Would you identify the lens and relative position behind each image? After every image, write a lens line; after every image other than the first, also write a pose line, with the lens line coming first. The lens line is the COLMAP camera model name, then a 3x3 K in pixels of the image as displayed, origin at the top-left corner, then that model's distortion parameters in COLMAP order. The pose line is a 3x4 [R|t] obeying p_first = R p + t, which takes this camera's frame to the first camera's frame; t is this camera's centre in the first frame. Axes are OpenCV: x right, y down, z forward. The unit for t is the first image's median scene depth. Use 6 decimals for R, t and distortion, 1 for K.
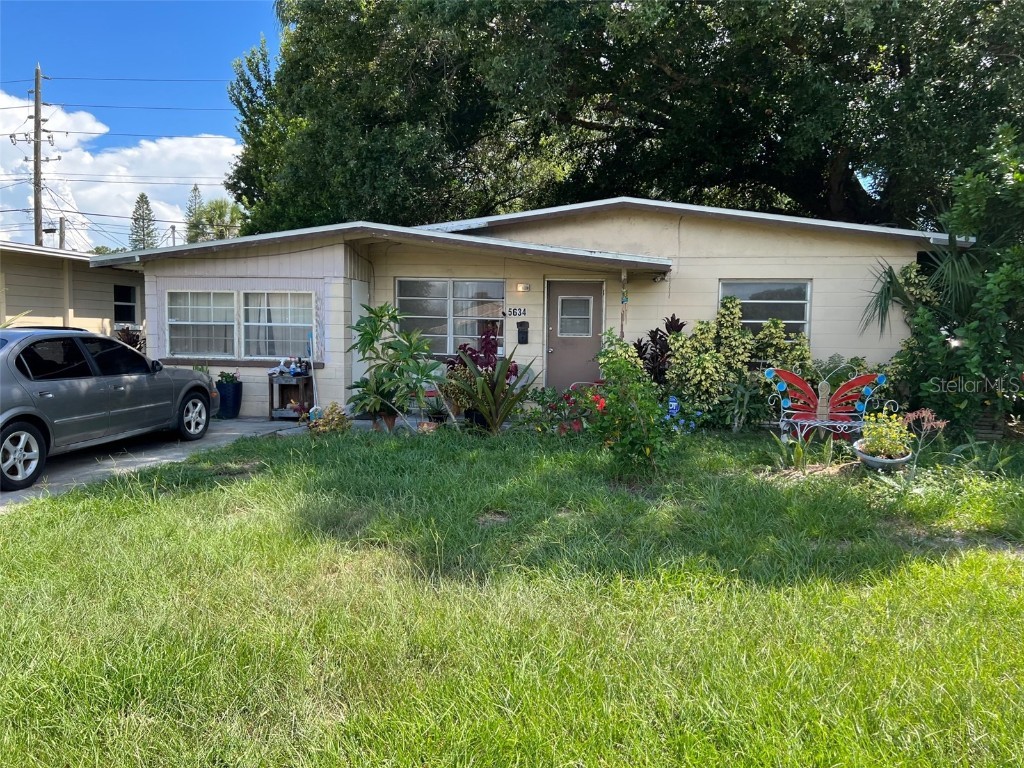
lens RADIAL K [[768.4, 0, 510.8], [0, 768.4, 385.5], [0, 0, 1]] dist [0.029907, -0.052515]
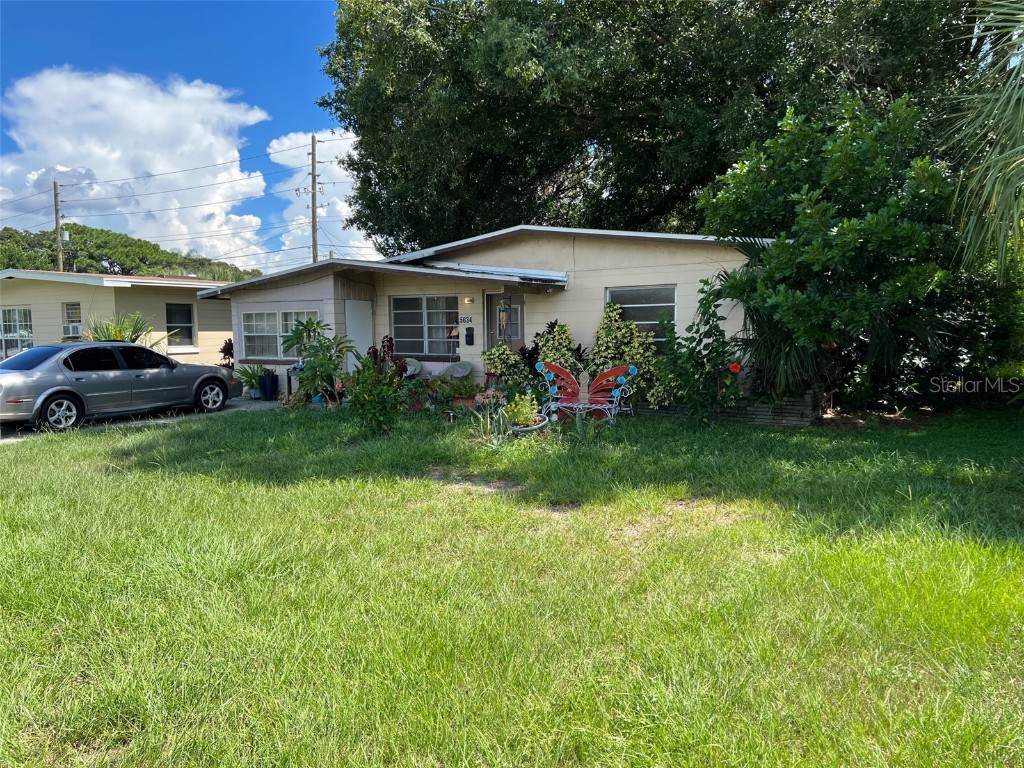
lens RADIAL K [[768.4, 0, 519.1], [0, 768.4, 382.8], [0, 0, 1]] dist [0.029907, -0.052515]
pose [[0.921217, 0.001856, -0.389045, 0.621367], [-0.004376, 0.999975, -0.005590, 0.015528], [0.389025, 0.006852, 0.921202, -0.139195]]
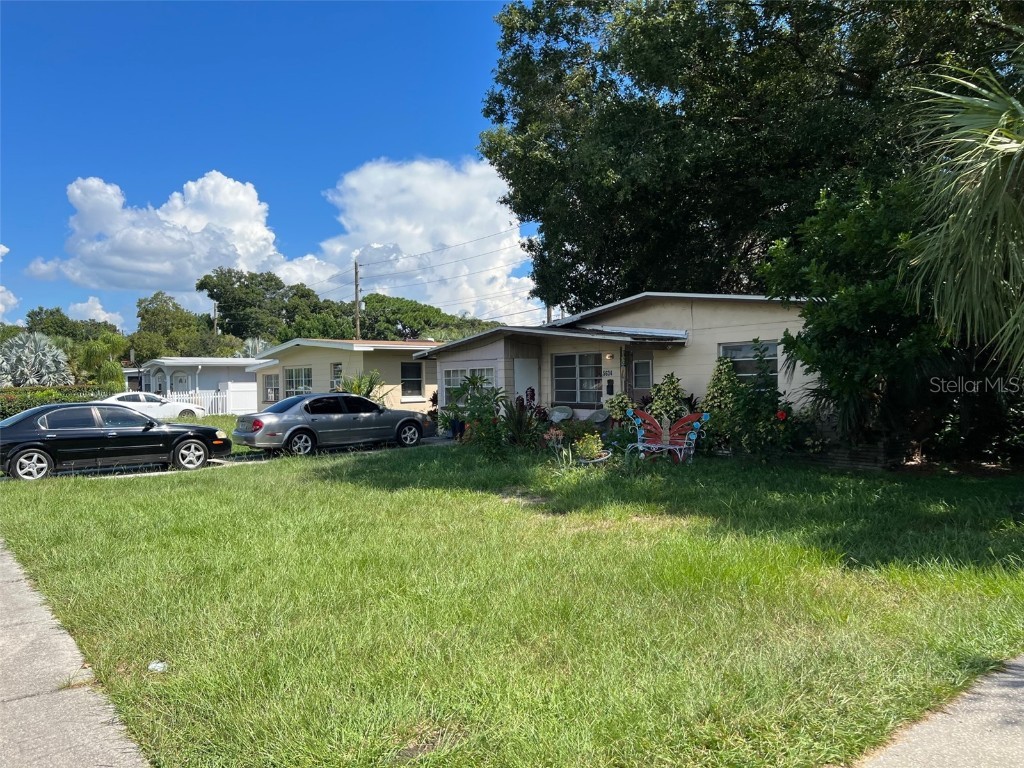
lens RADIAL K [[768.4, 0, 514.4], [0, 768.4, 384.8], [0, 0, 1]] dist [0.029907, -0.052515]
pose [[0.726572, -0.027936, -0.686523, 0.957152], [-0.021792, 0.997733, -0.063663, 0.025963], [0.686745, 0.061217, 0.724316, -0.209504]]
